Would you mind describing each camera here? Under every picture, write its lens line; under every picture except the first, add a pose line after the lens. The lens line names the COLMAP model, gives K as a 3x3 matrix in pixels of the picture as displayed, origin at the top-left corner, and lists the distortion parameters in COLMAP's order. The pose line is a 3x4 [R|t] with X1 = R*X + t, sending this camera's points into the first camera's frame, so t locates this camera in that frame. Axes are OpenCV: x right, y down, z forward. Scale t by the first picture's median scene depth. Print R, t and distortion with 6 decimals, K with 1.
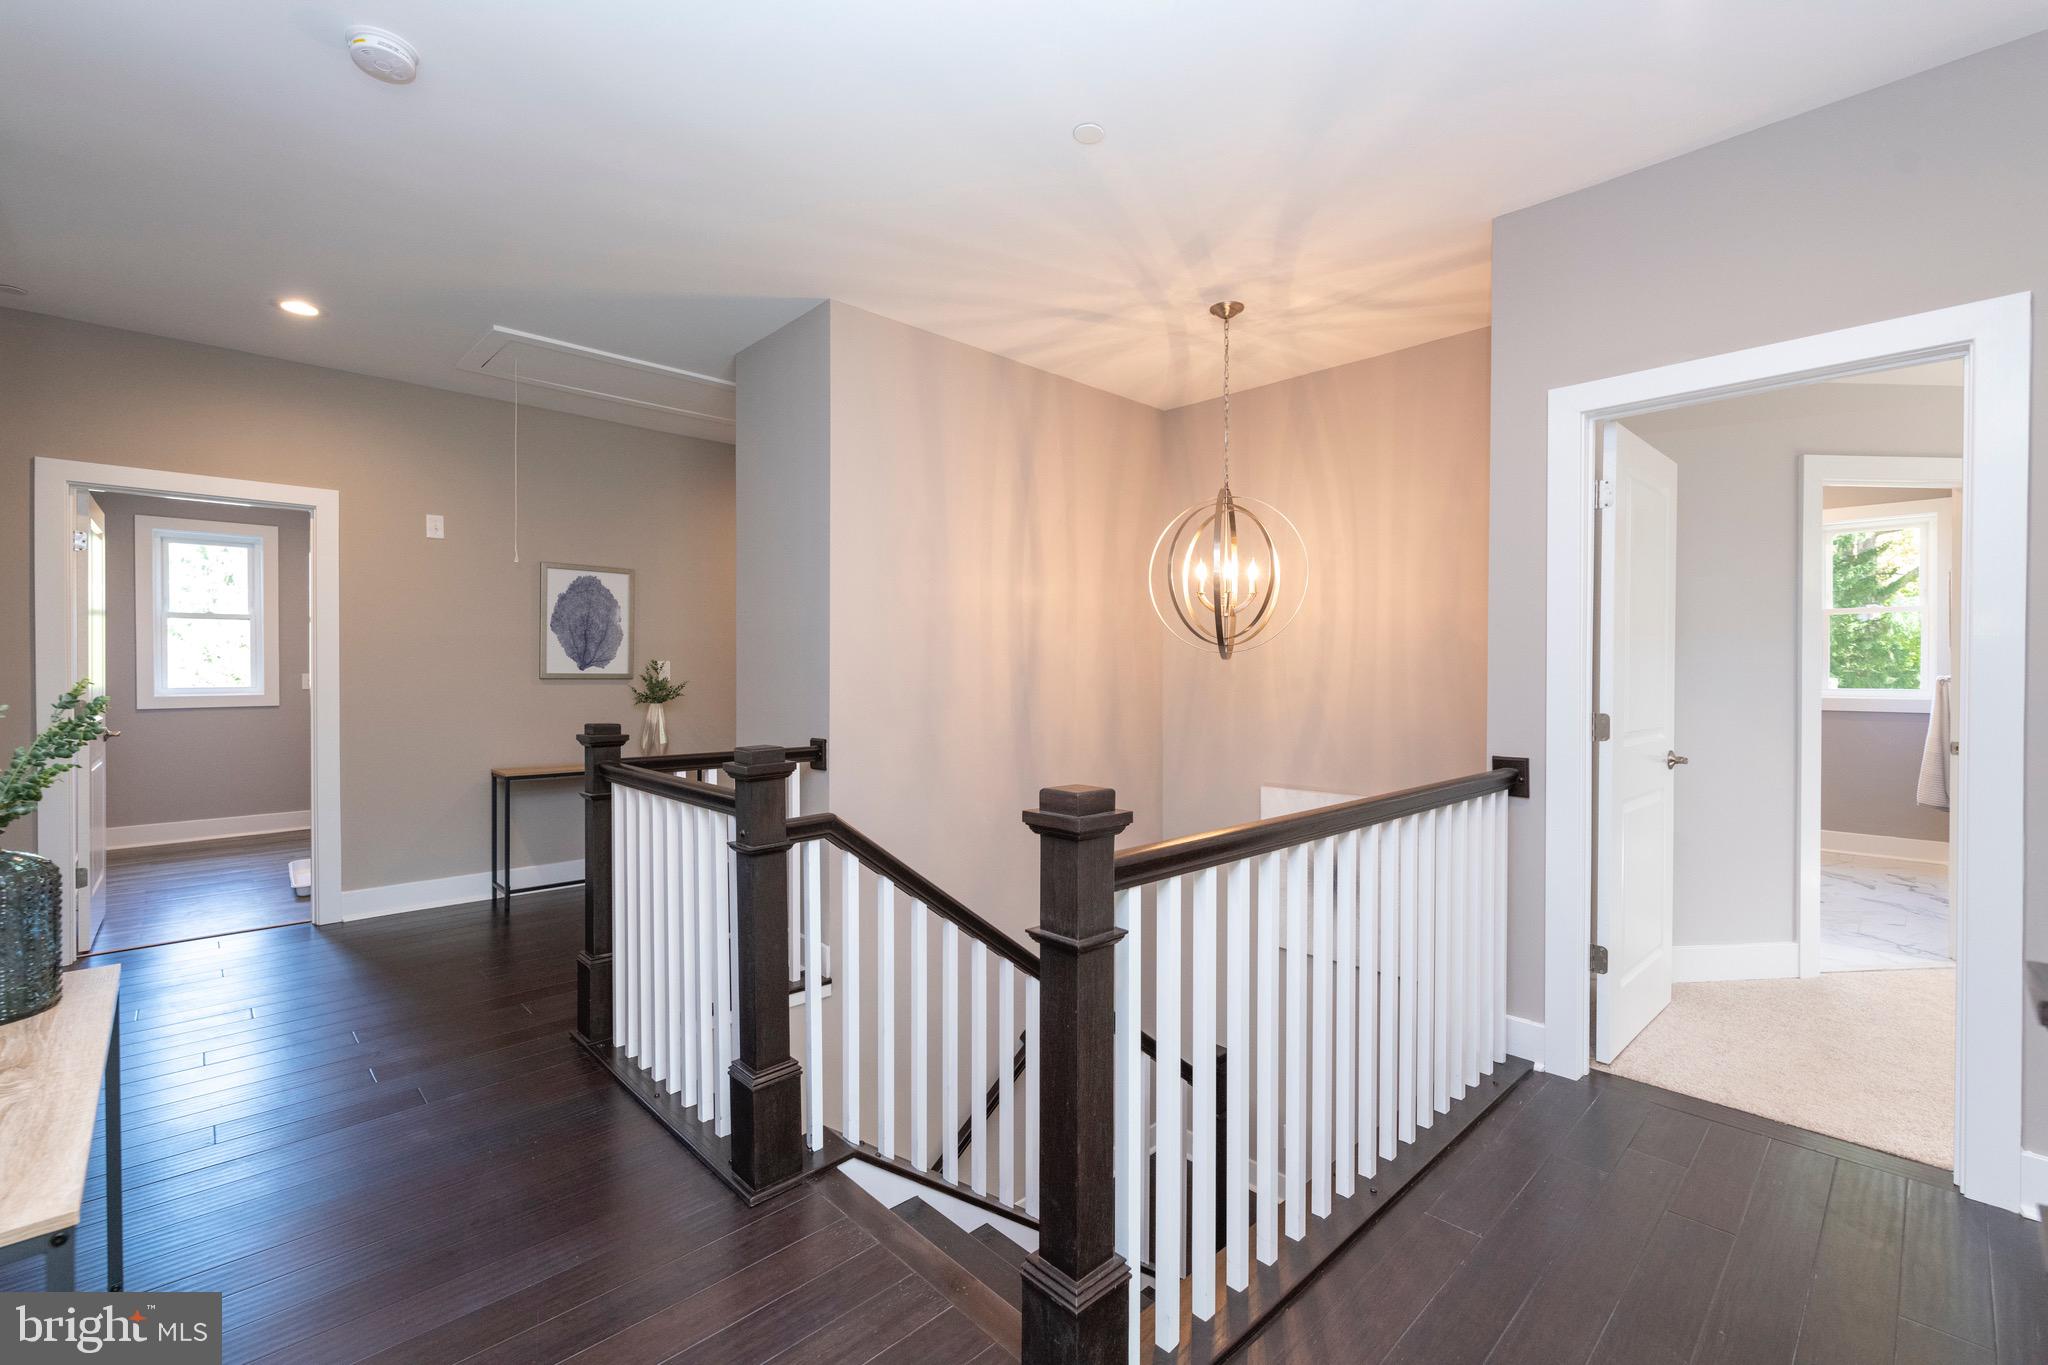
lens RADIAL K [[877.4, 0, 1025.5], [0, 877.4, 679.5], [0, 0, 1]] dist [-0.001531, -0.000089]
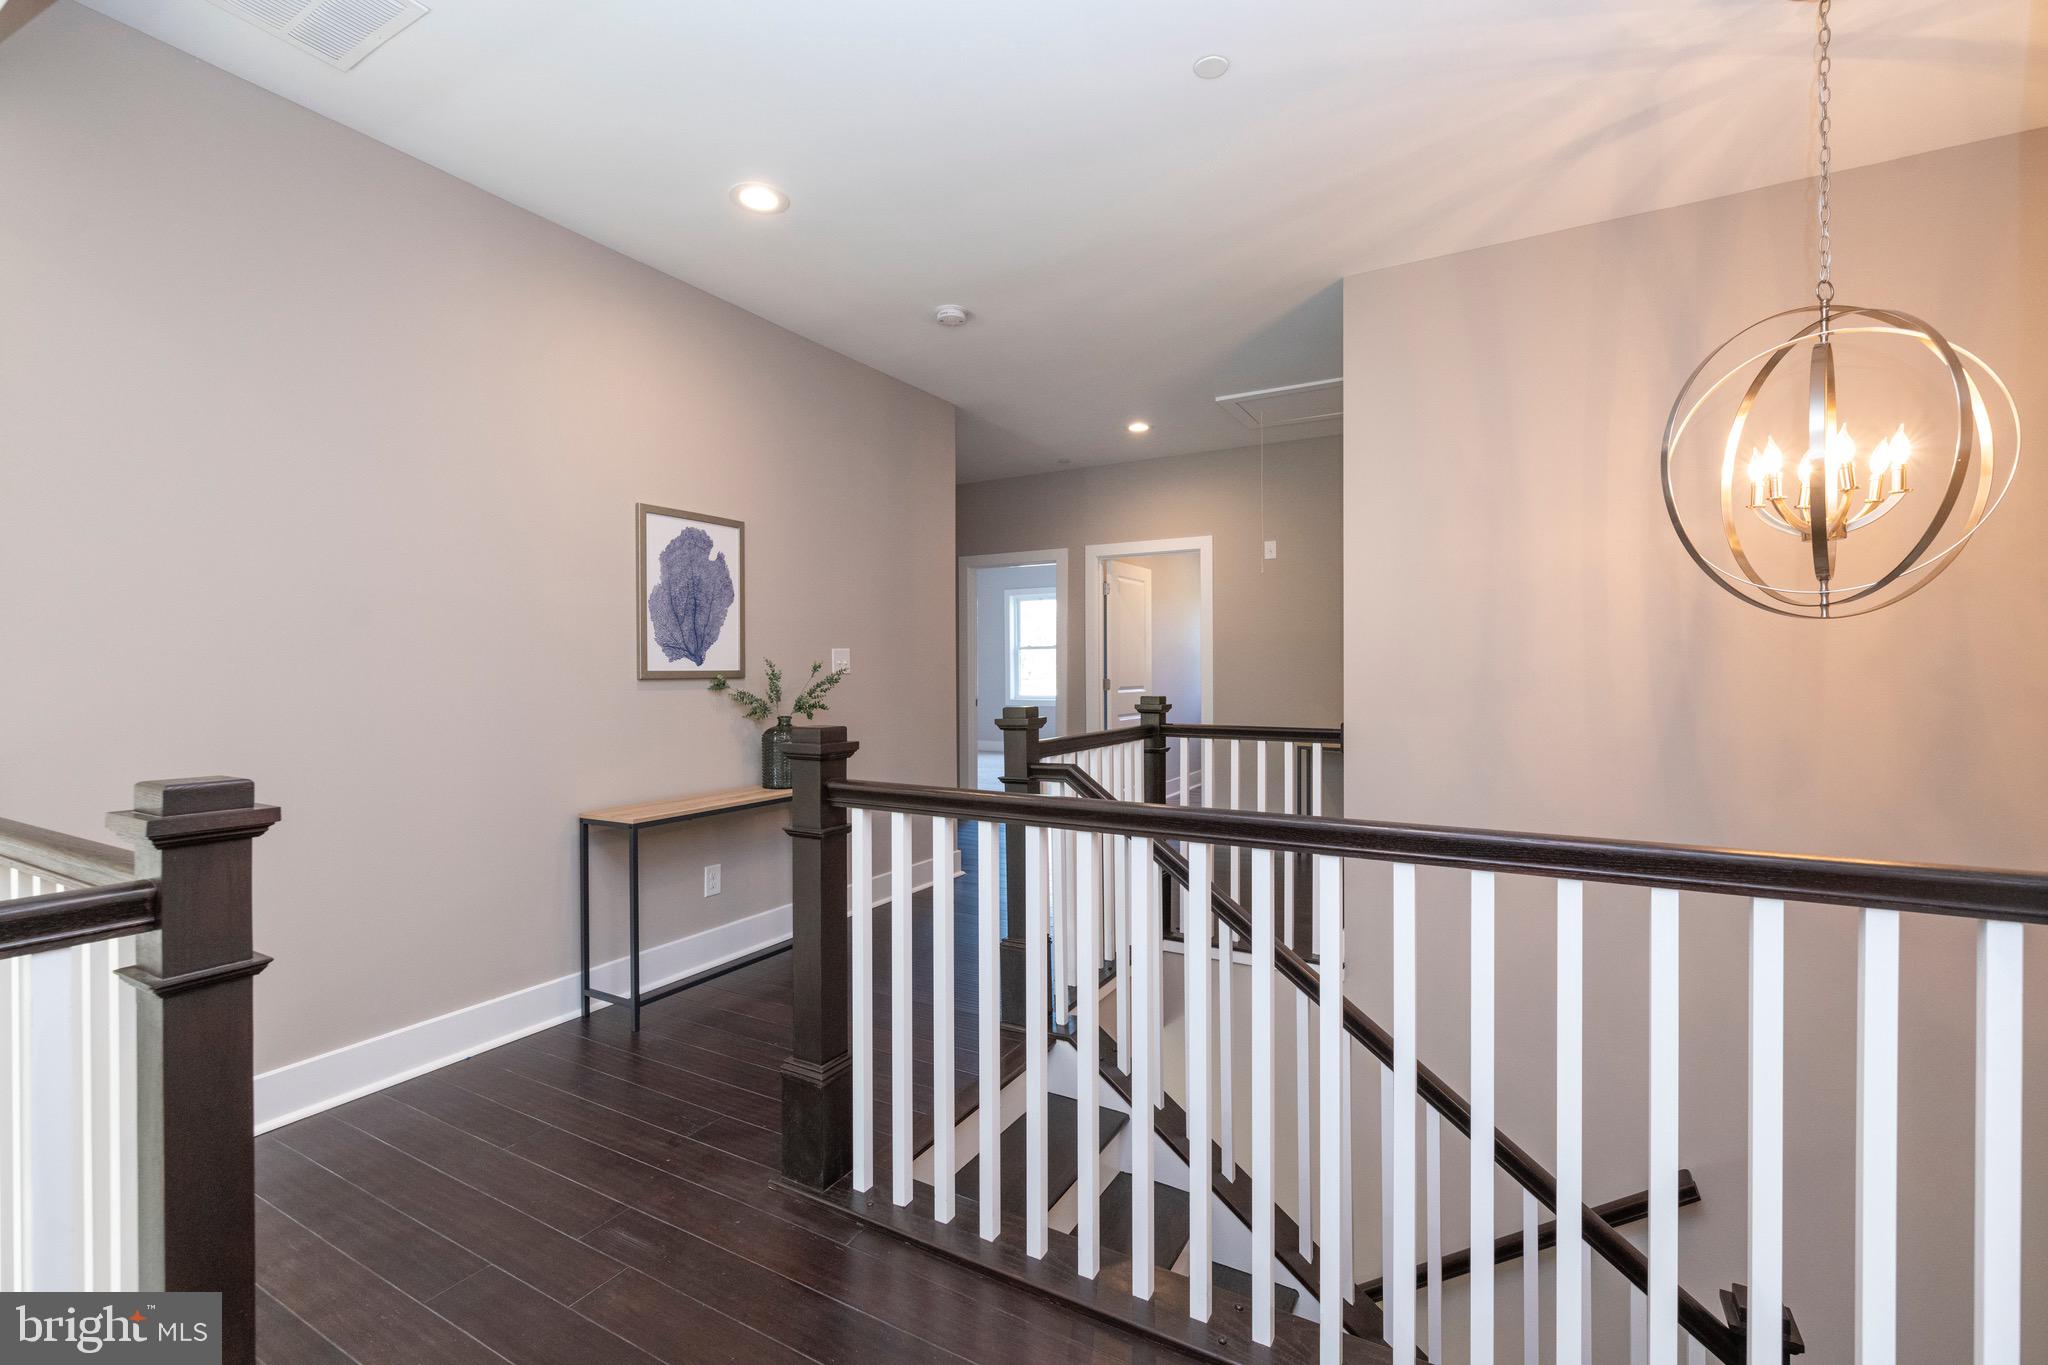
lens RADIAL K [[877.4, 0, 1028.9], [0, 877.4, 675.9], [0, 0, 1]] dist [-0.001531, -0.000089]
pose [[0.287605, 0.003514, -0.957743, 0.604180], [-0.007033, 0.999974, 0.001557, 0.016947], [0.957723, 0.006288, 0.287622, 0.364859]]
